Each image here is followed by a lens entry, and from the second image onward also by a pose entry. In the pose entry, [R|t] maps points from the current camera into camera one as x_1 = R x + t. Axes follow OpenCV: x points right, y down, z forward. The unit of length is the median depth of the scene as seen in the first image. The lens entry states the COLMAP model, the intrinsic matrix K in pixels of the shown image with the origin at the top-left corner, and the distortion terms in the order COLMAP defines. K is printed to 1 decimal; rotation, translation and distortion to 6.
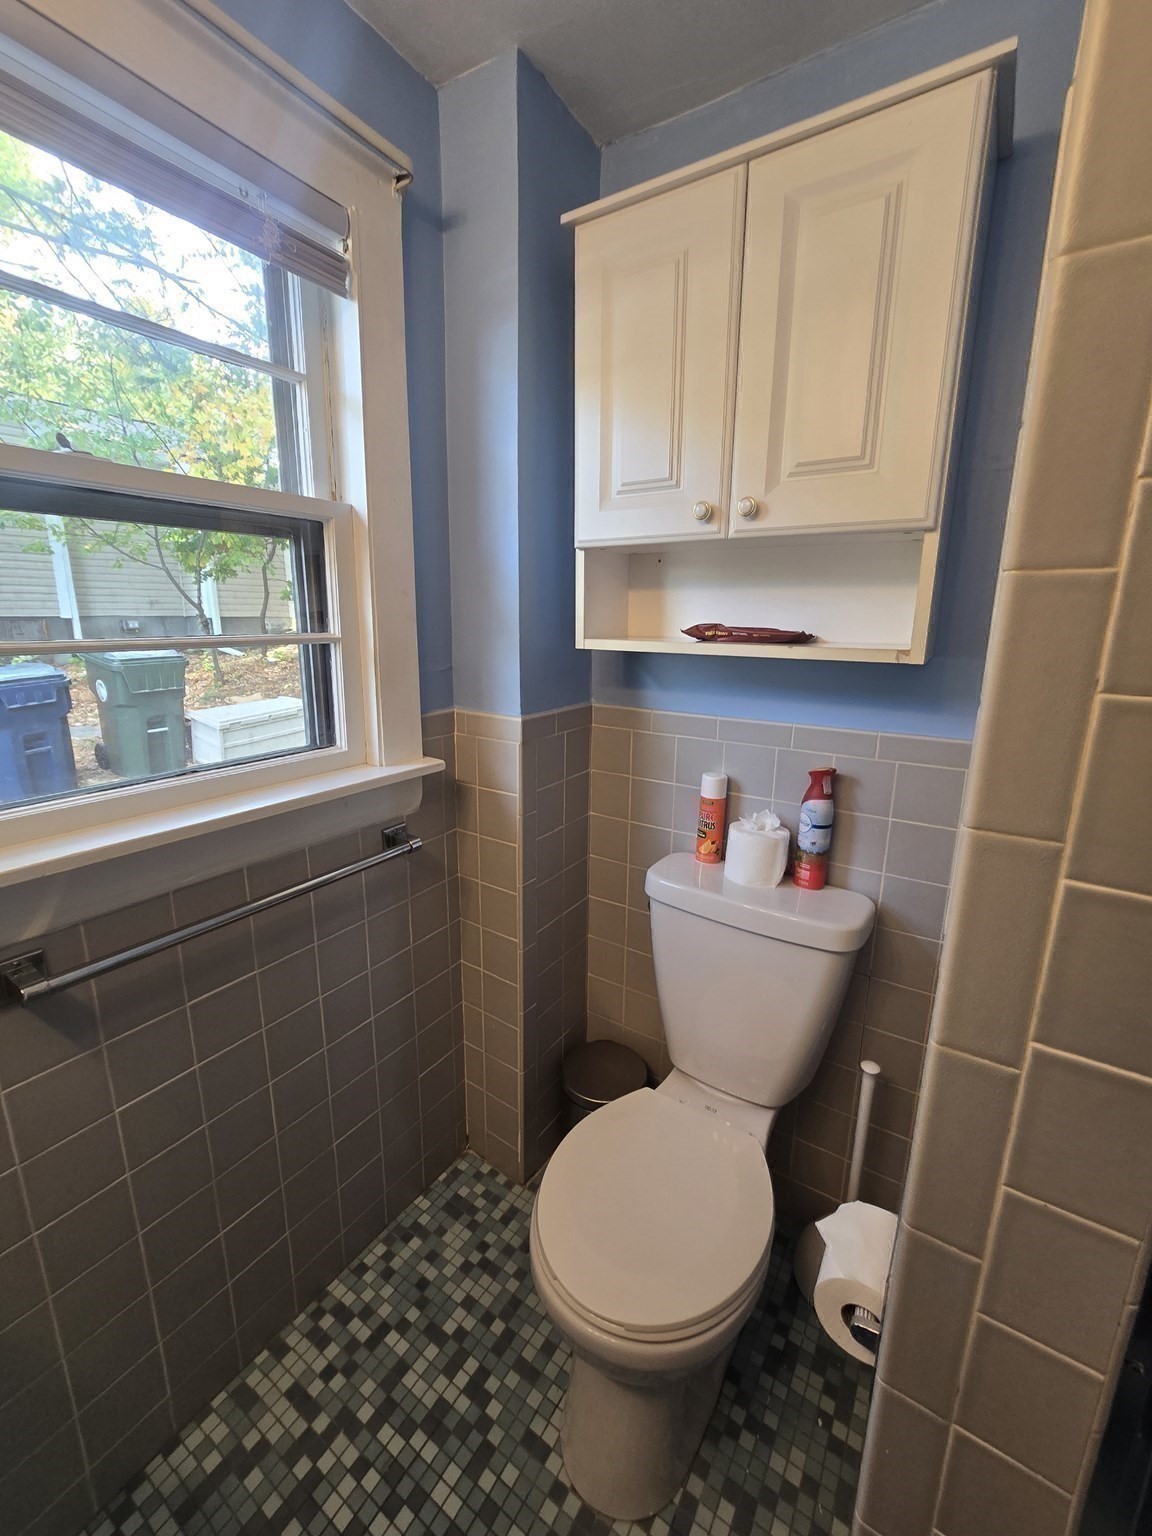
lens RADIAL K [[621.0, 0, 576.9], [0, 621.0, 757.2], [0, 0, 1]] dist [-0.011819, 0.002906]
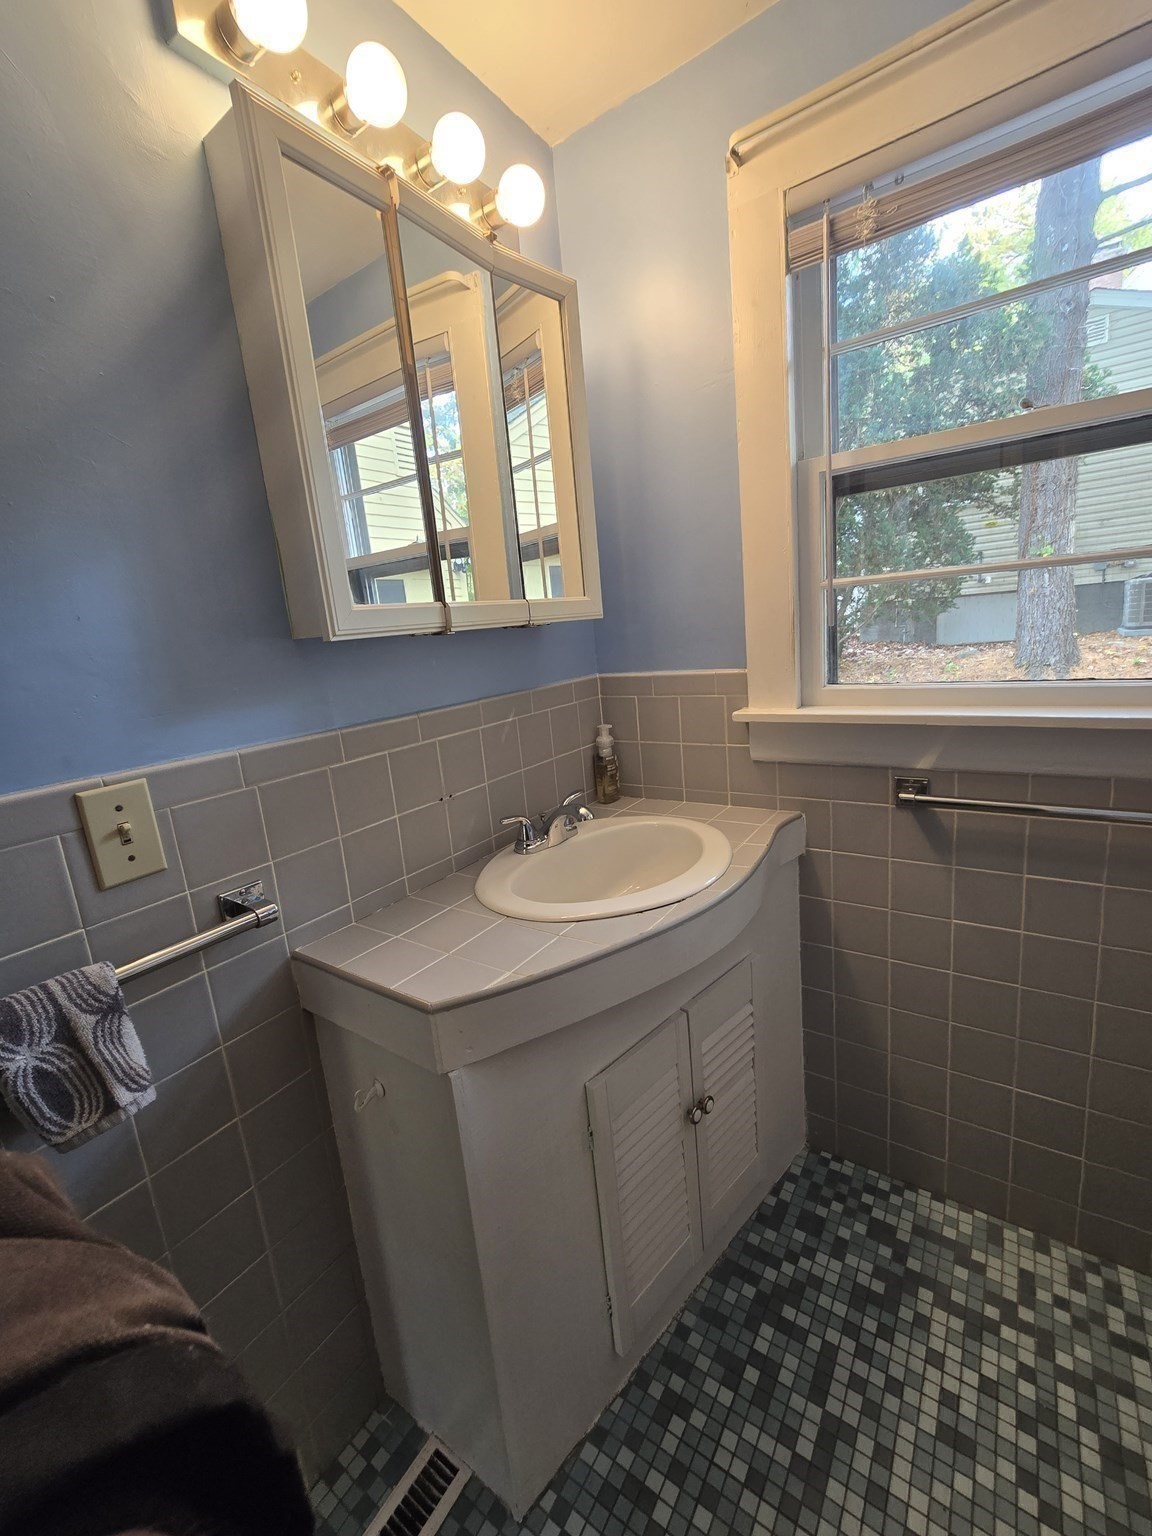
lens RADIAL K [[627.2, 0, 579.6], [0, 627.2, 756.7], [0, 0, 1]] dist [-0.006472, 0.001266]
pose [[-0.036965, 0.186442, -0.981770, 0.468485], [-0.129058, 0.973324, 0.189697, 0.058622], [0.990948, 0.133717, -0.011917, 0.132218]]
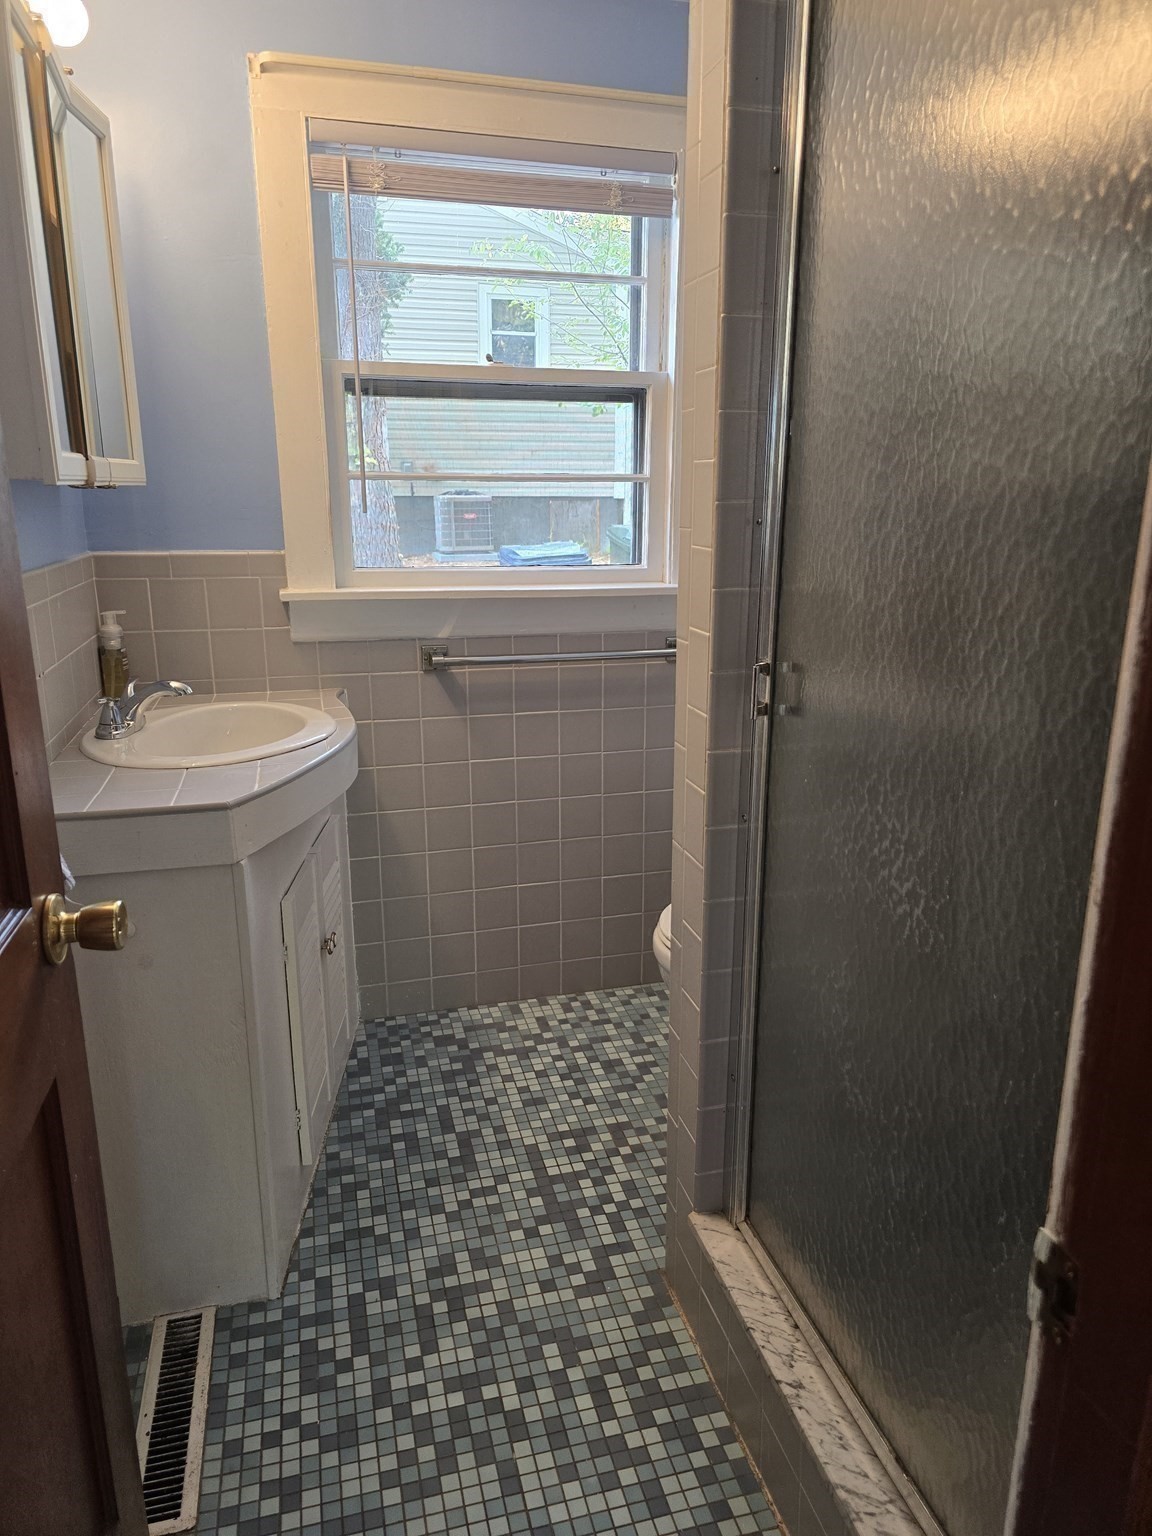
lens RADIAL K [[1032.1, 0, 584.2], [0, 1032.1, 769.3], [0, 0, 1]] dist [0.000869, -0.050443]
pose [[0.738978, 0.159870, -0.654486, 1.094699], [-0.139035, 0.986715, 0.084038, 0.263820], [0.659227, 0.028894, 0.751389, -0.744616]]
